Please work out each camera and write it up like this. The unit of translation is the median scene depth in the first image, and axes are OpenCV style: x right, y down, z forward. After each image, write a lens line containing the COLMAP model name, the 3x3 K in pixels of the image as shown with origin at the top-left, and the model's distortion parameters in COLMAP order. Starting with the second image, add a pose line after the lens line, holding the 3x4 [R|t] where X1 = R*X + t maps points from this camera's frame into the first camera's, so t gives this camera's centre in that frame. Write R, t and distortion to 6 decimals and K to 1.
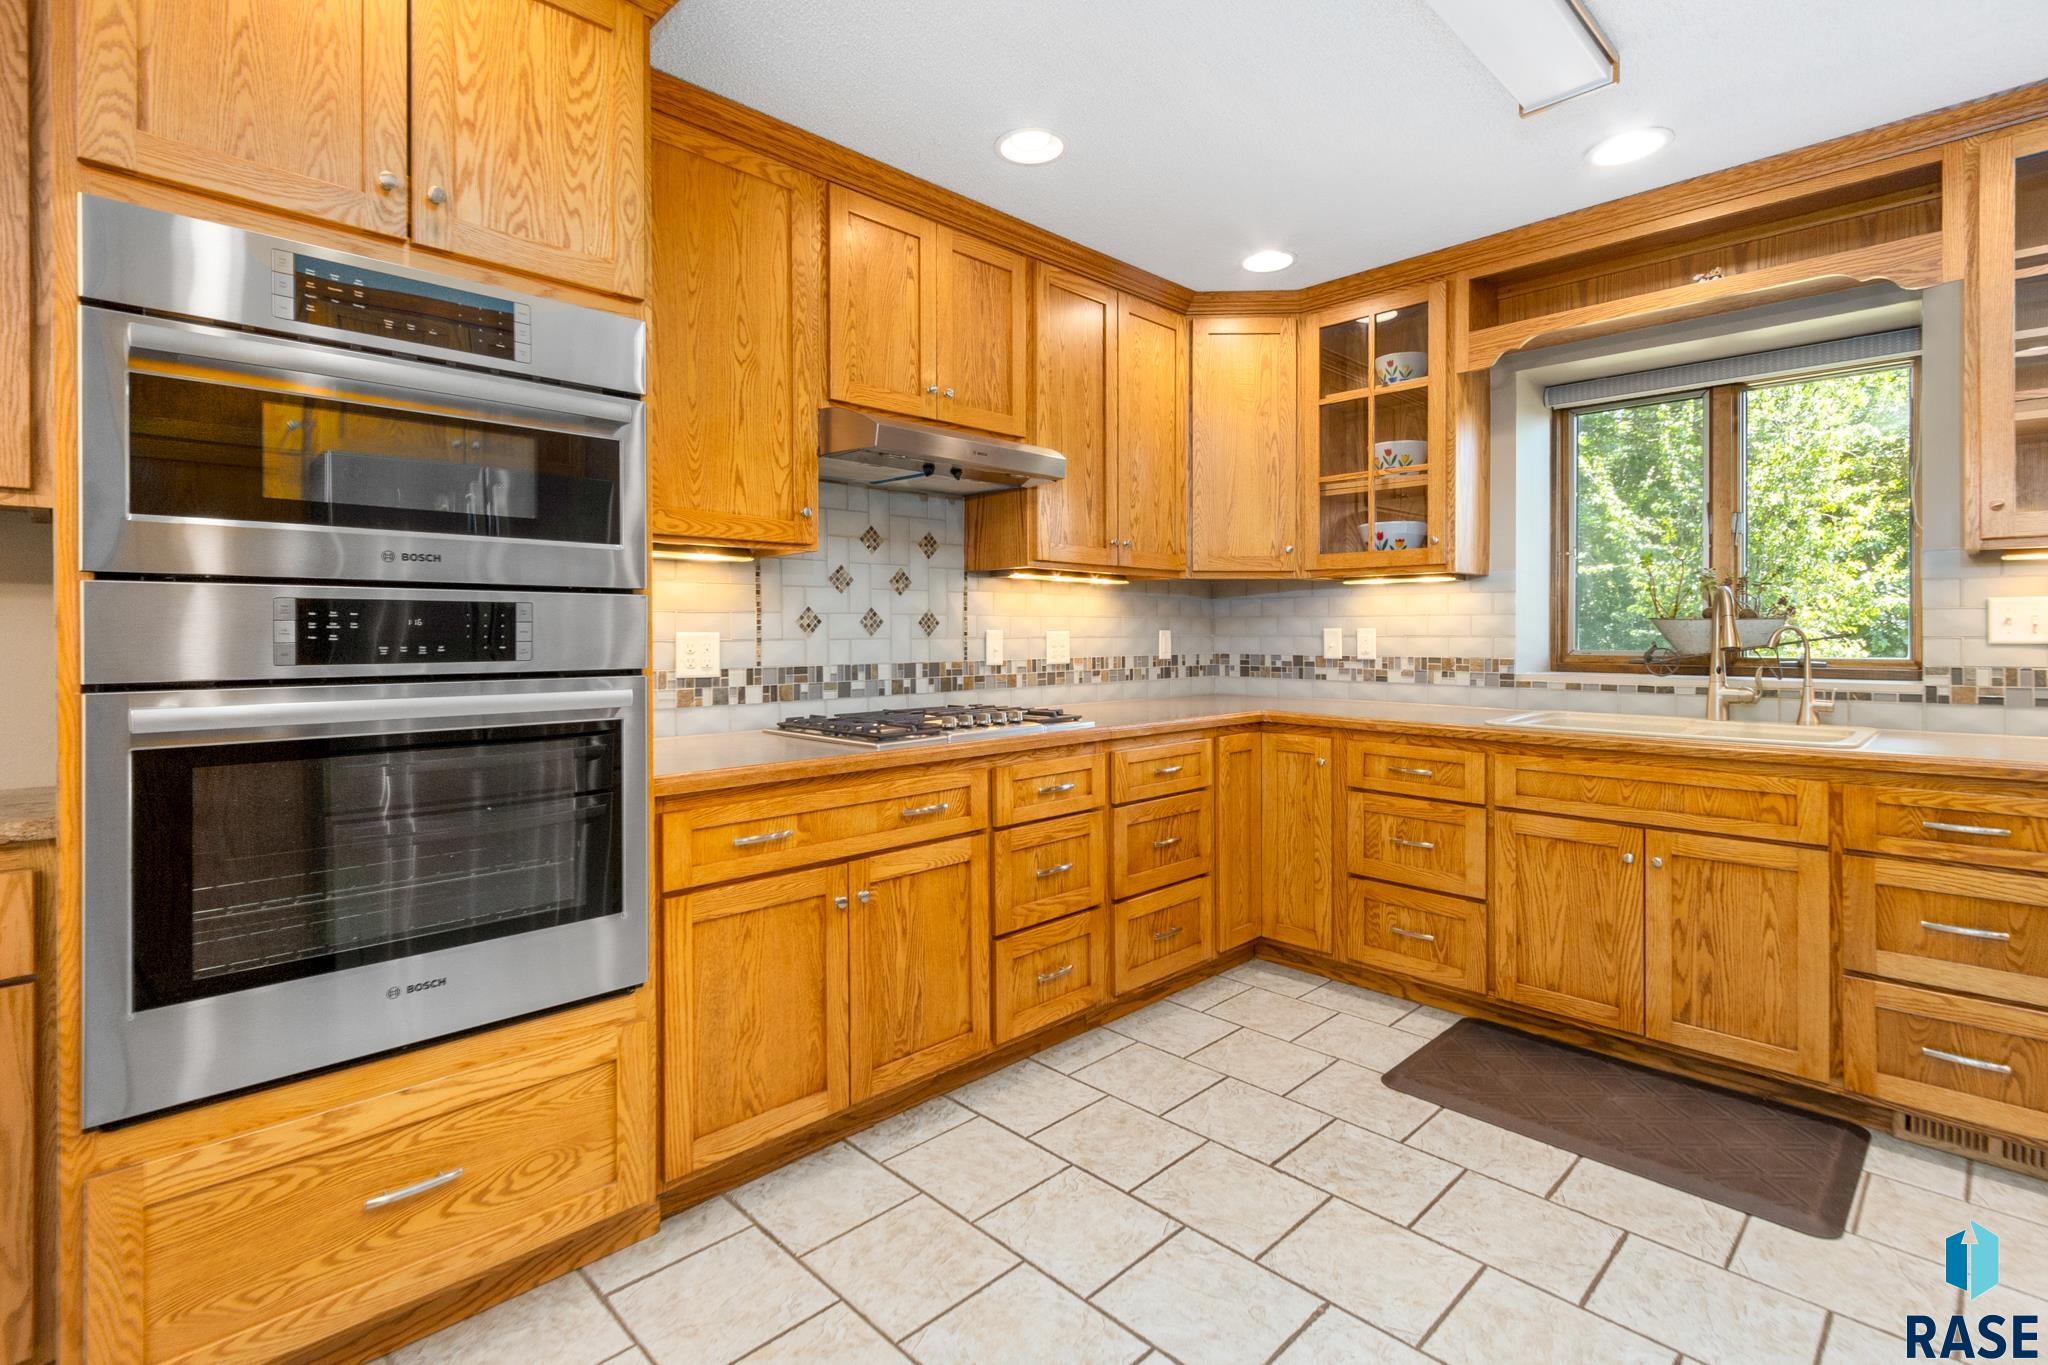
lens RADIAL K [[953.2, 0, 977.8], [0, 953.2, 635.0], [0, 0, 1]] dist [0.000915, -0.000997]
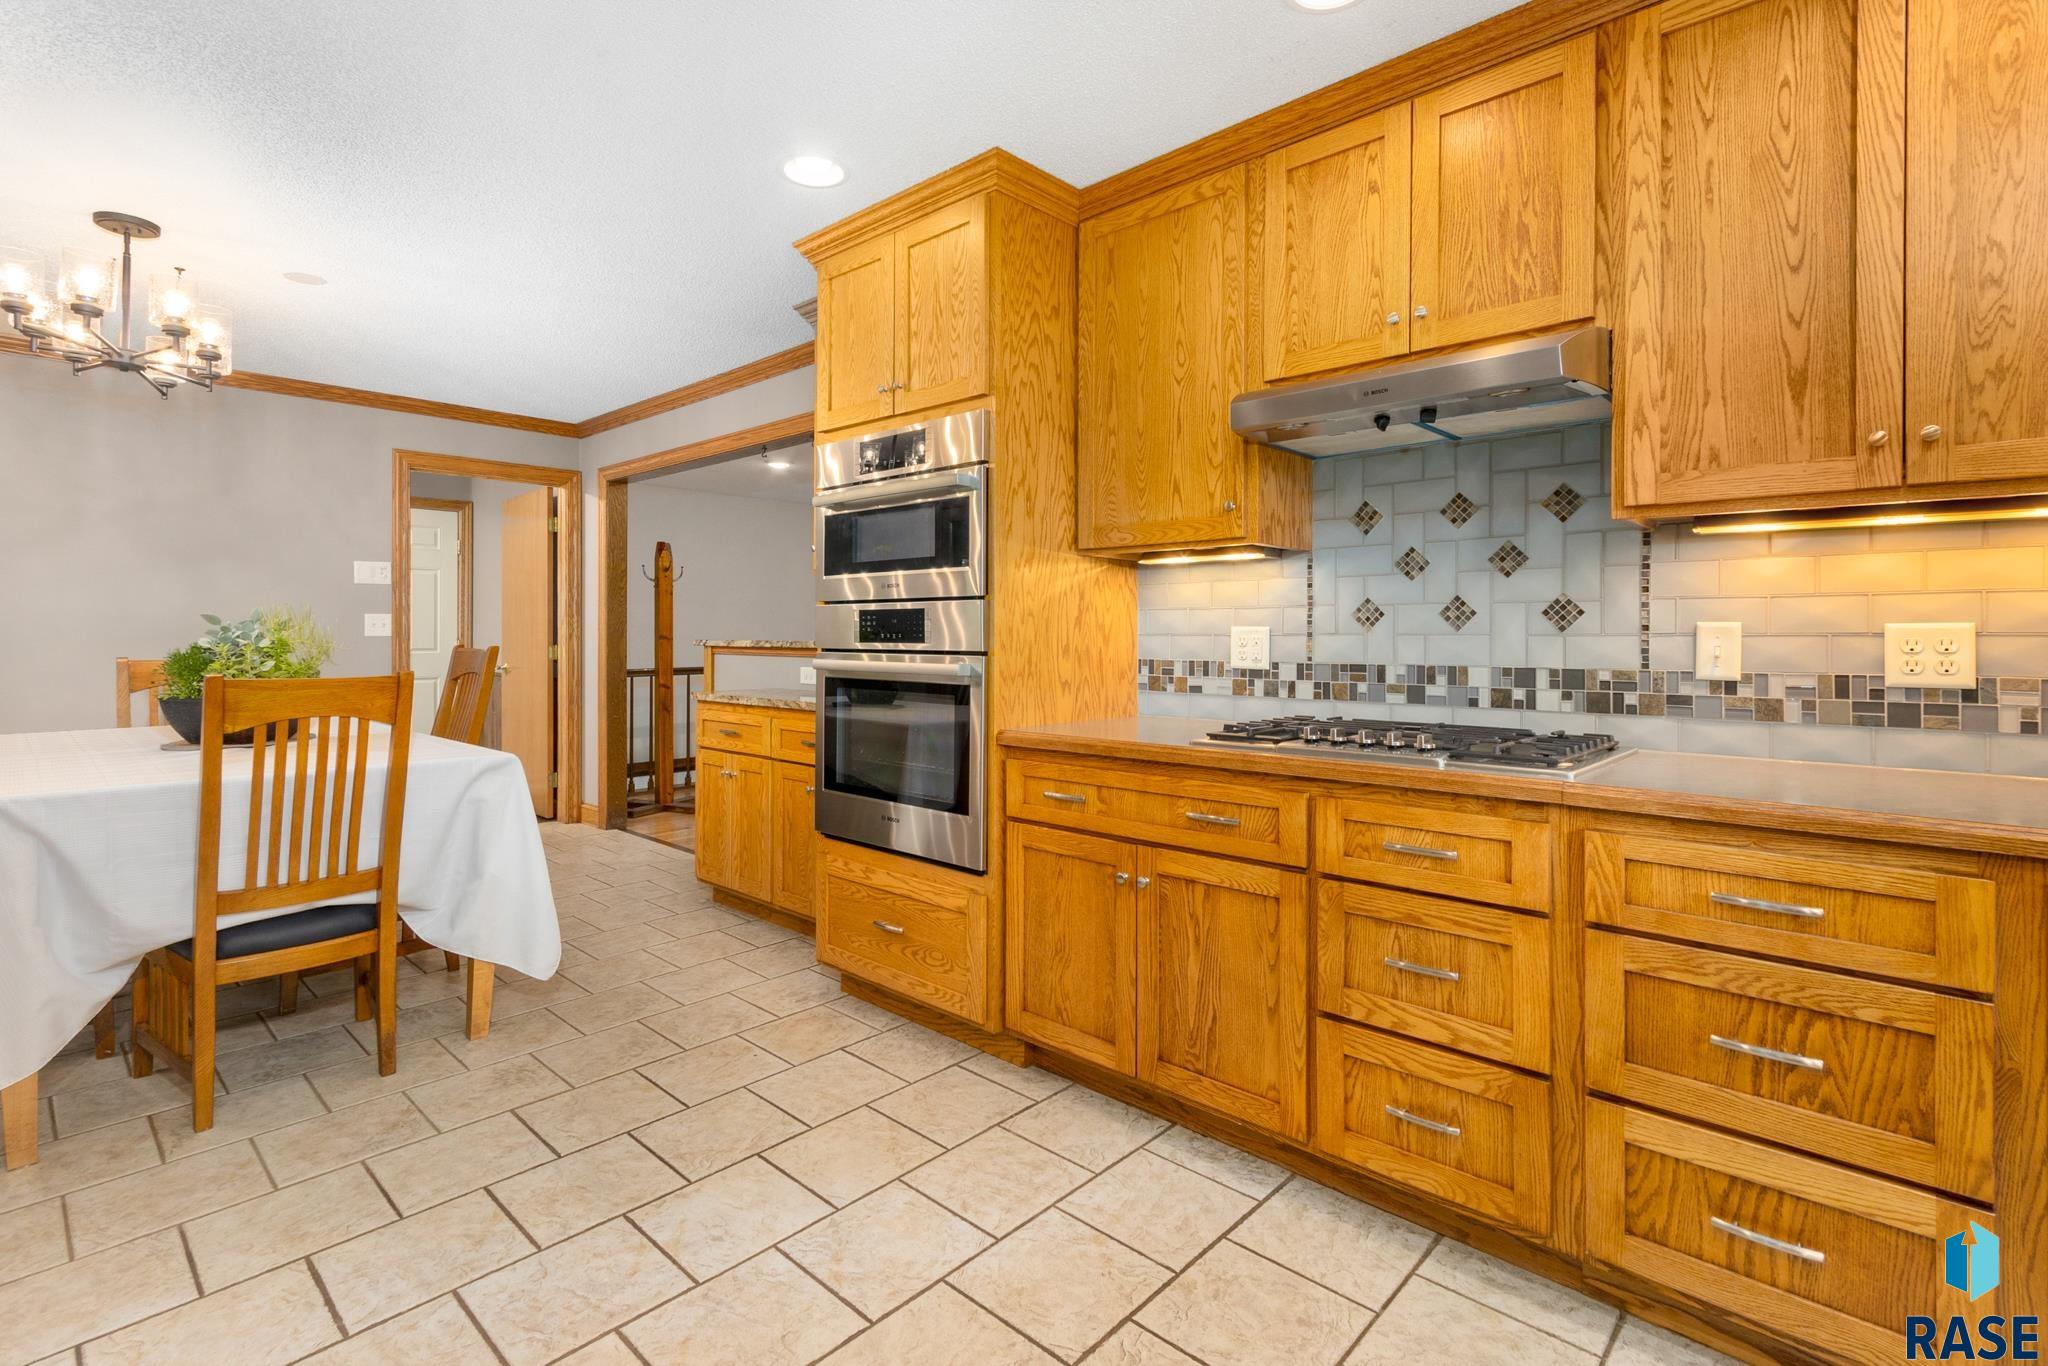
lens RADIAL K [[953.2, 0, 1047.4], [0, 953.2, 633.0], [0, 0, 1]] dist [0.000915, -0.000997]
pose [[0.081281, 0.001879, -0.996689, 0.707602], [-0.004131, 0.999990, 0.001548, 0.003252], [0.996683, 0.003992, 0.081288, 0.640299]]
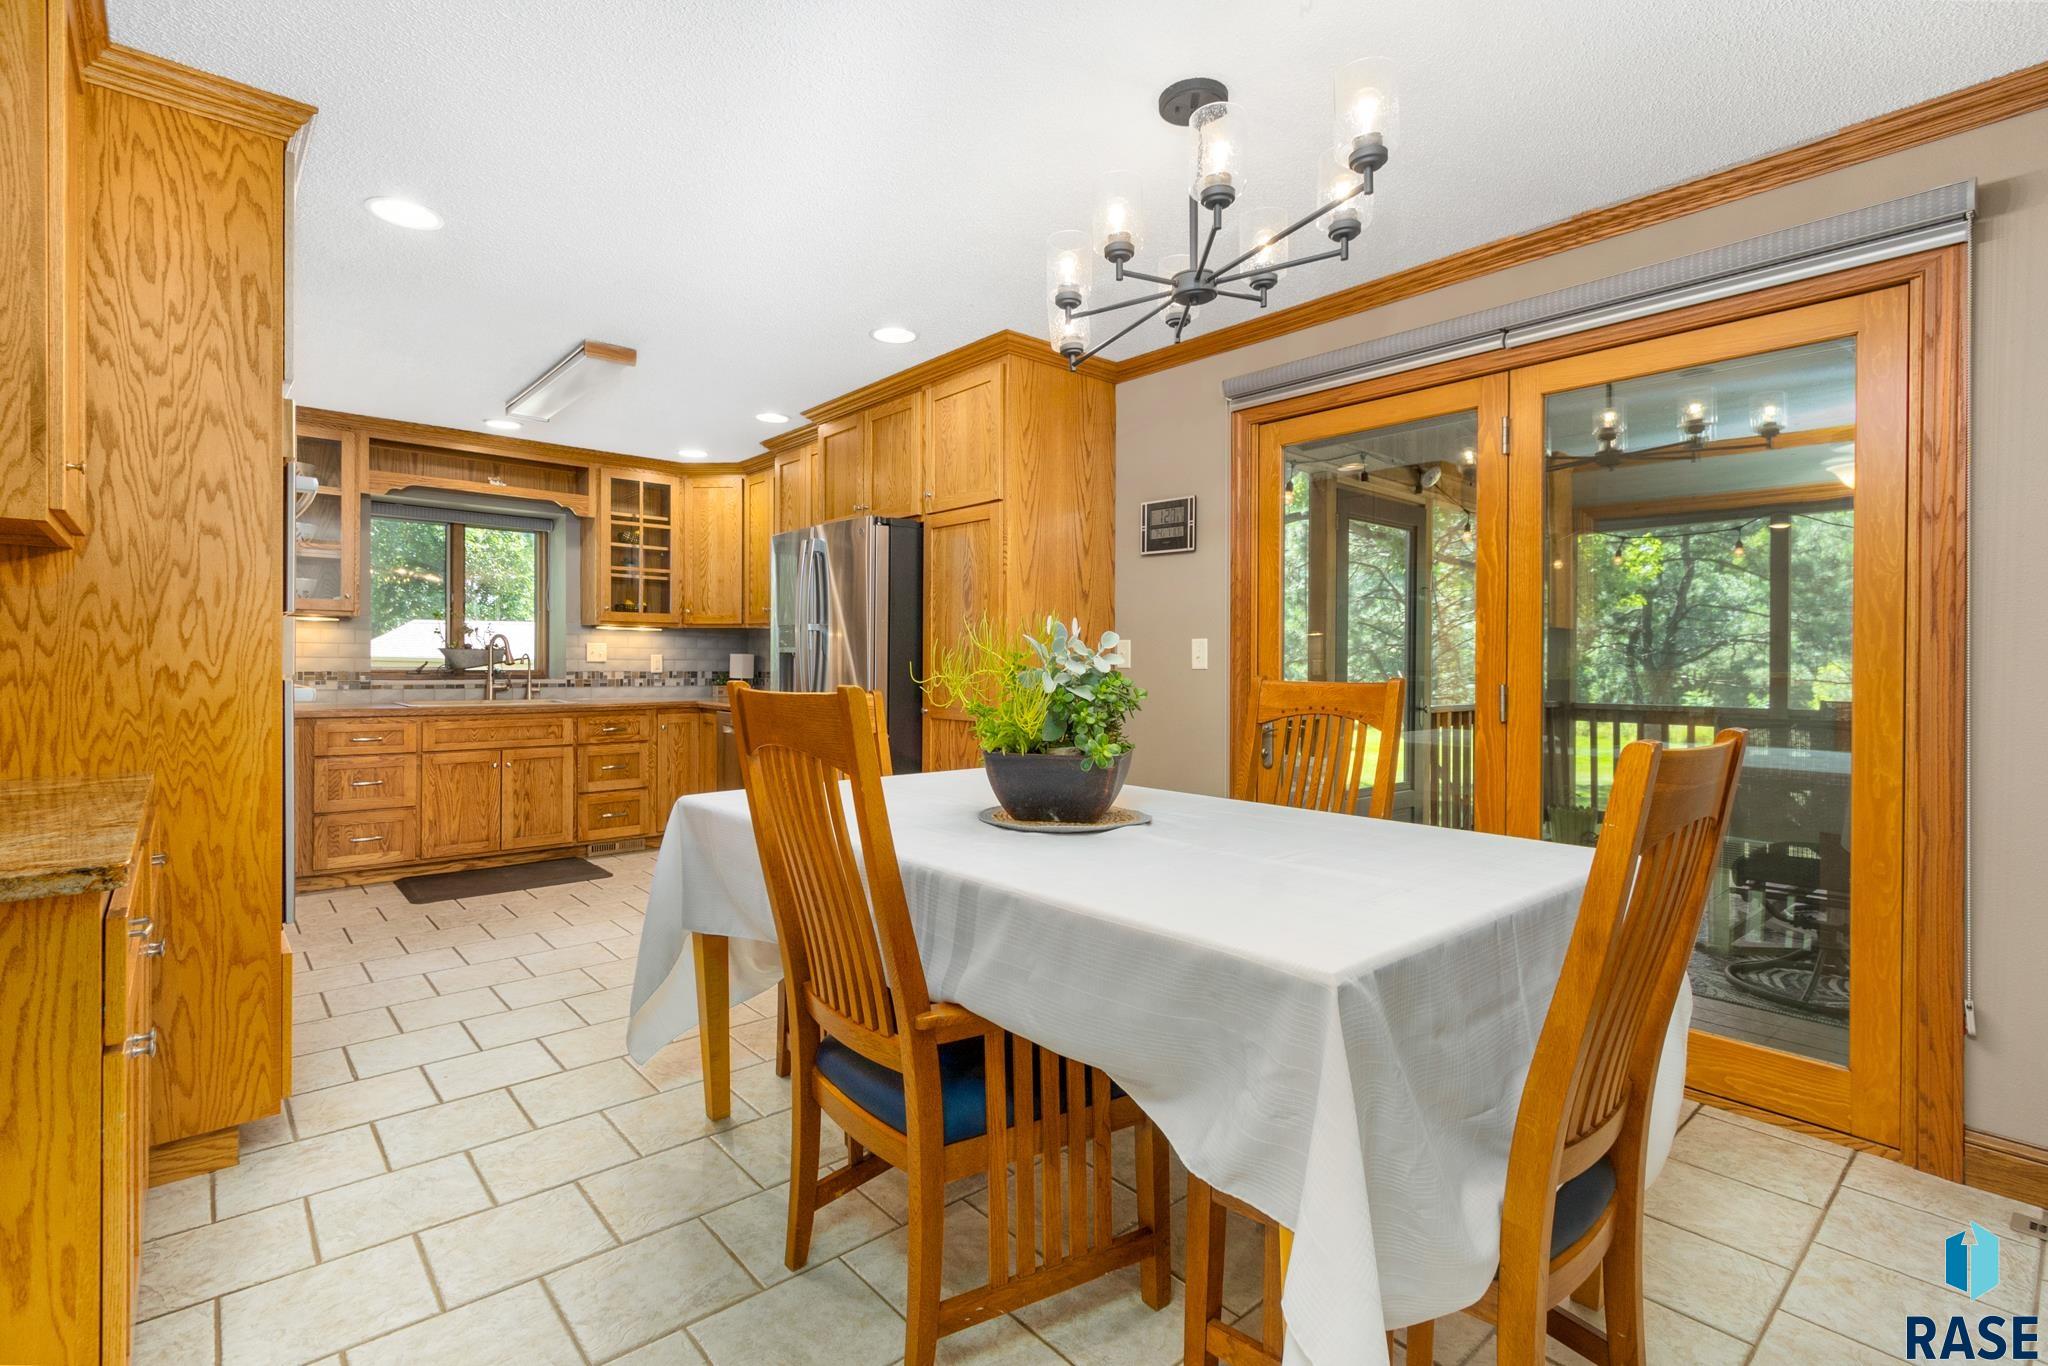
lens RADIAL K [[953.2, 0, 1031.9], [0, 953.2, 667.5], [0, 0, 1]] dist [0.000915, -0.000997]
pose [[0.019323, -0.001739, 0.999812, -1.240946], [-0.003719, 0.999991, 0.001812, 0.014022], [-0.999806, -0.003754, 0.019316, -0.177803]]
